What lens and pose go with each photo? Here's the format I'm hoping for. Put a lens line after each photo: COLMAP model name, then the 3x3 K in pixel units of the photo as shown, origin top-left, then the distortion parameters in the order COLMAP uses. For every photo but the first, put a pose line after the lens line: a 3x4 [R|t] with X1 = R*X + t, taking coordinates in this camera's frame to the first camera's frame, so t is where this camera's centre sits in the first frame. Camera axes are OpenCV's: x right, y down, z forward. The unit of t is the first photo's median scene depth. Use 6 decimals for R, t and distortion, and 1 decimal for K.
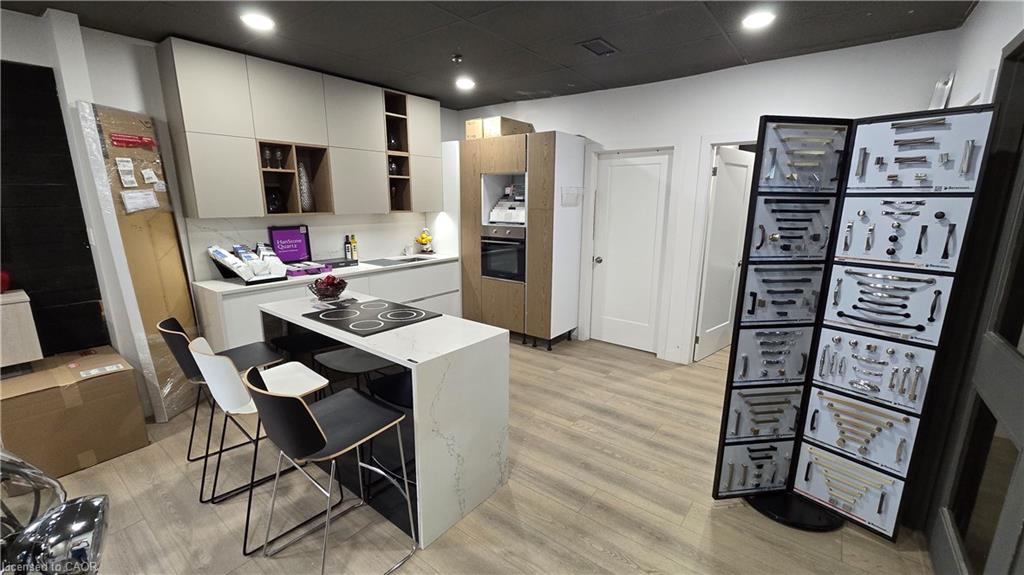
lens RADIAL K [[419.7, 0, 512.0], [0, 419.7, 287.5], [0, 0, 1]] dist [-0.001629, 0.000367]
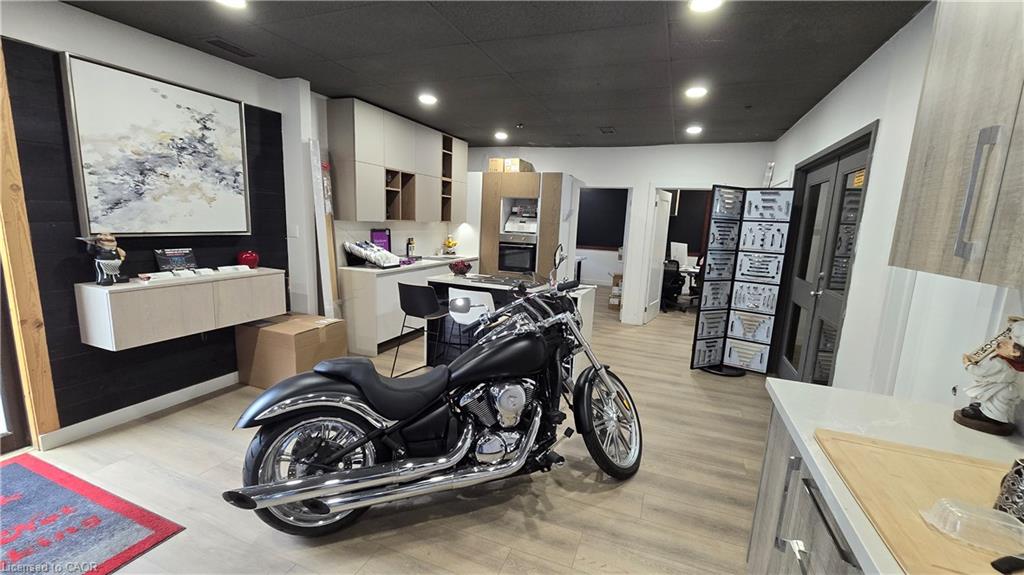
lens RADIAL K [[419.7, 0, 512.0], [0, 419.7, 287.5], [0, 0, 1]] dist [-0.001629, 0.000367]
pose [[0.960699, -0.008002, 0.277478, -0.895661], [0.019302, 0.999091, -0.038016, 0.174752], [-0.276921, 0.041878, 0.959980, -0.702854]]
